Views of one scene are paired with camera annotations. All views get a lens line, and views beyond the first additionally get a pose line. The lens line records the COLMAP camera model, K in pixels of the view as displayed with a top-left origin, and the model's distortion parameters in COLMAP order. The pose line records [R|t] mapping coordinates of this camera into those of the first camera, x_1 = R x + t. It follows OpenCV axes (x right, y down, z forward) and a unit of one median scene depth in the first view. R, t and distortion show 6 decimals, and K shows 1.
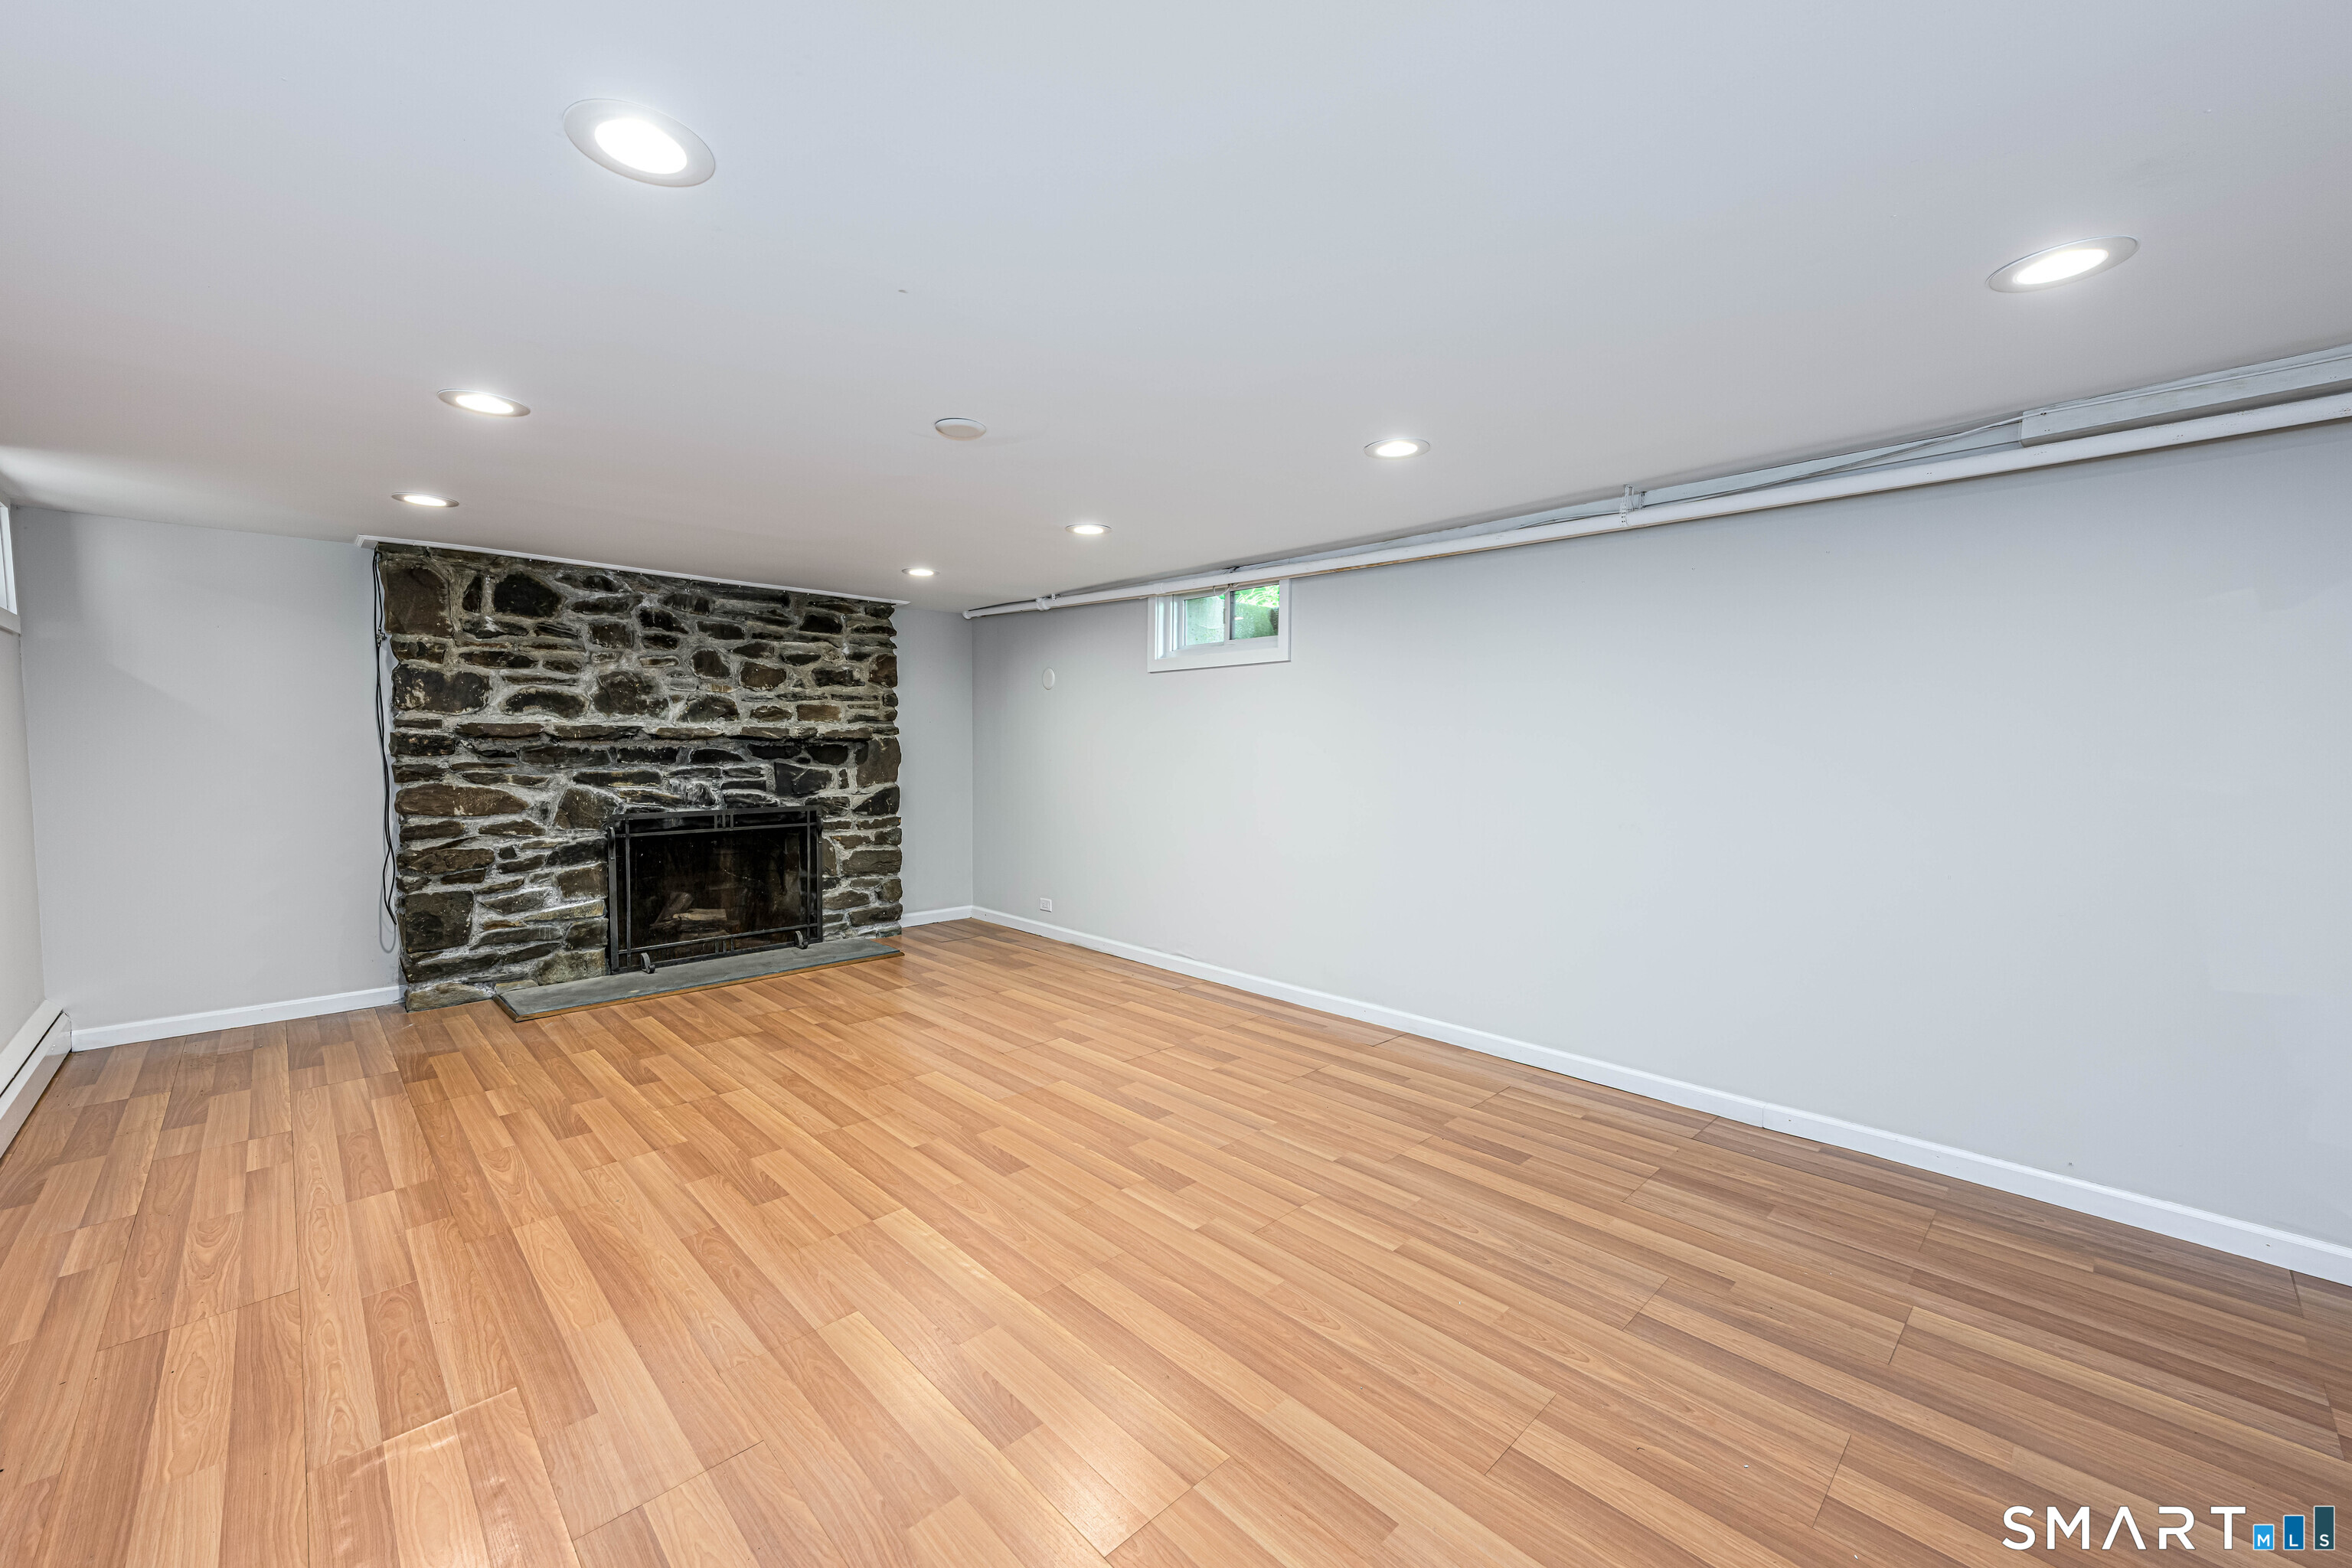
lens RADIAL K [[920.9, 0, 1167.4], [0, 920.9, 802.8], [0, 0, 1]] dist [0.024675, 0.000345]
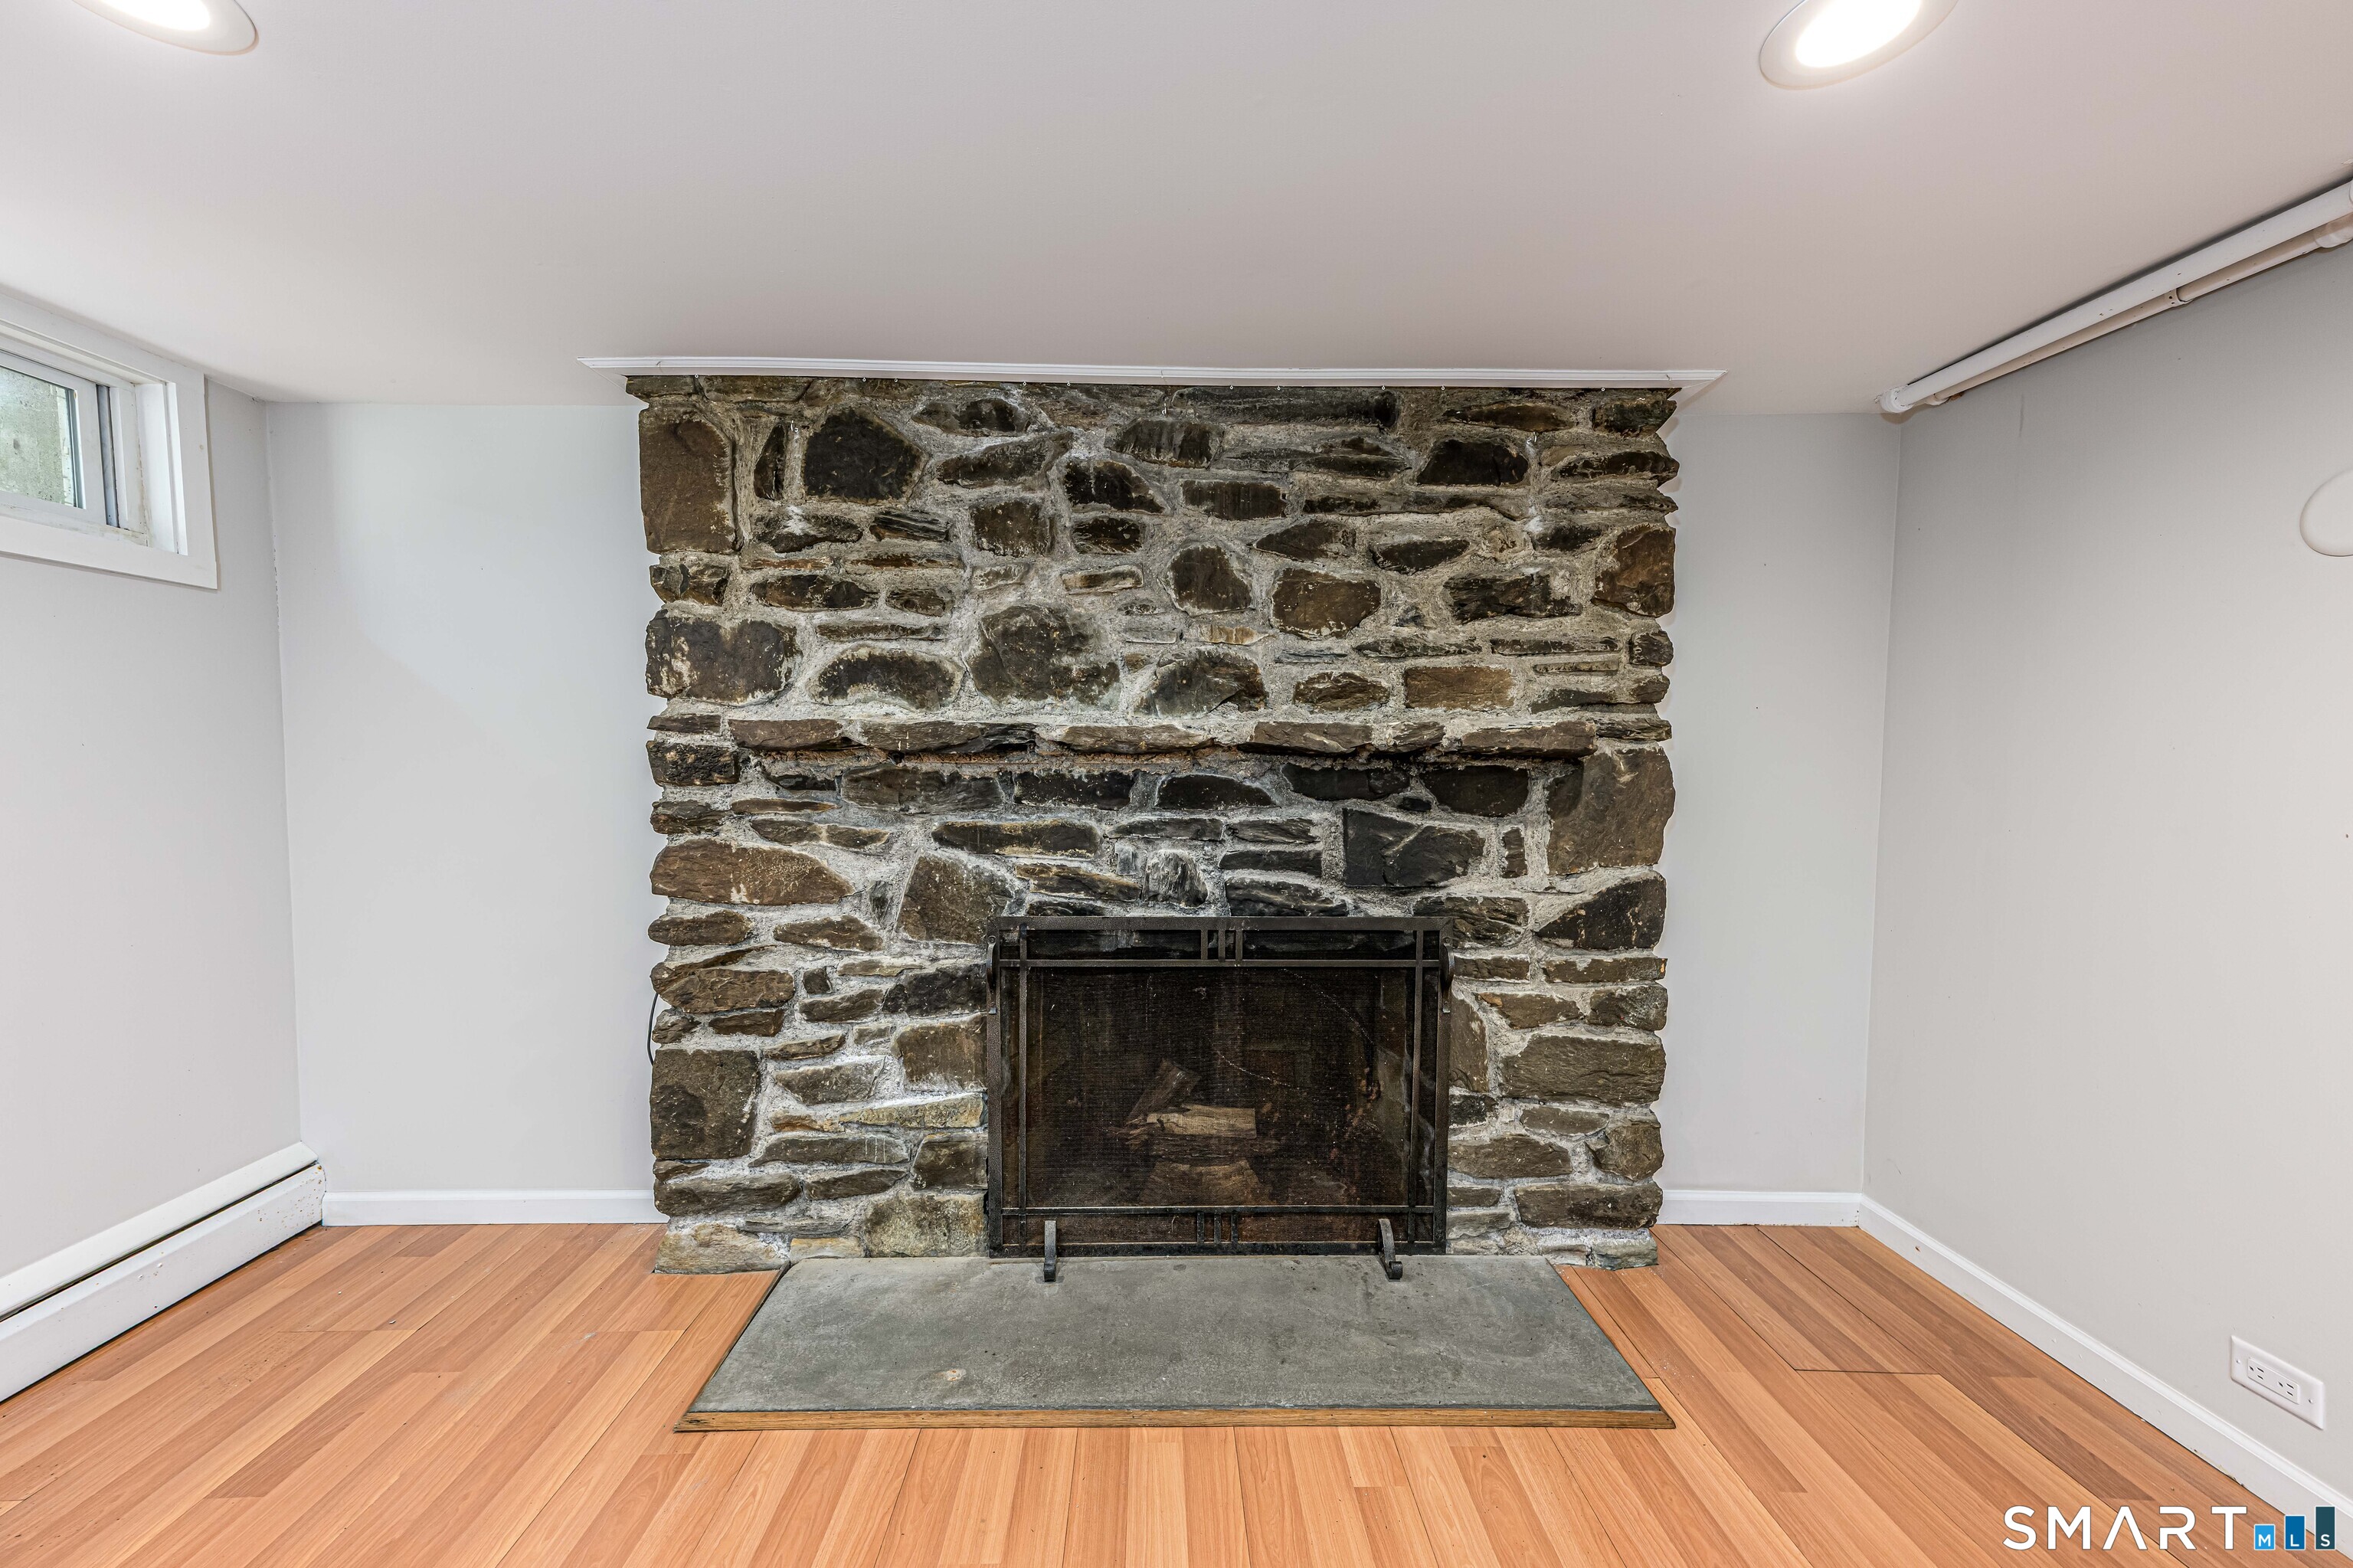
lens RADIAL K [[921.3, 0, 1157.6], [0, 921.3, 798.8], [0, 0, 1]] dist [0.024675, 0.000345]
pose [[0.729373, 0.029464, -0.683482, -0.224321], [-0.047663, 0.998833, -0.007806, -0.045298], [0.682454, 0.038270, 0.729926, 0.708878]]
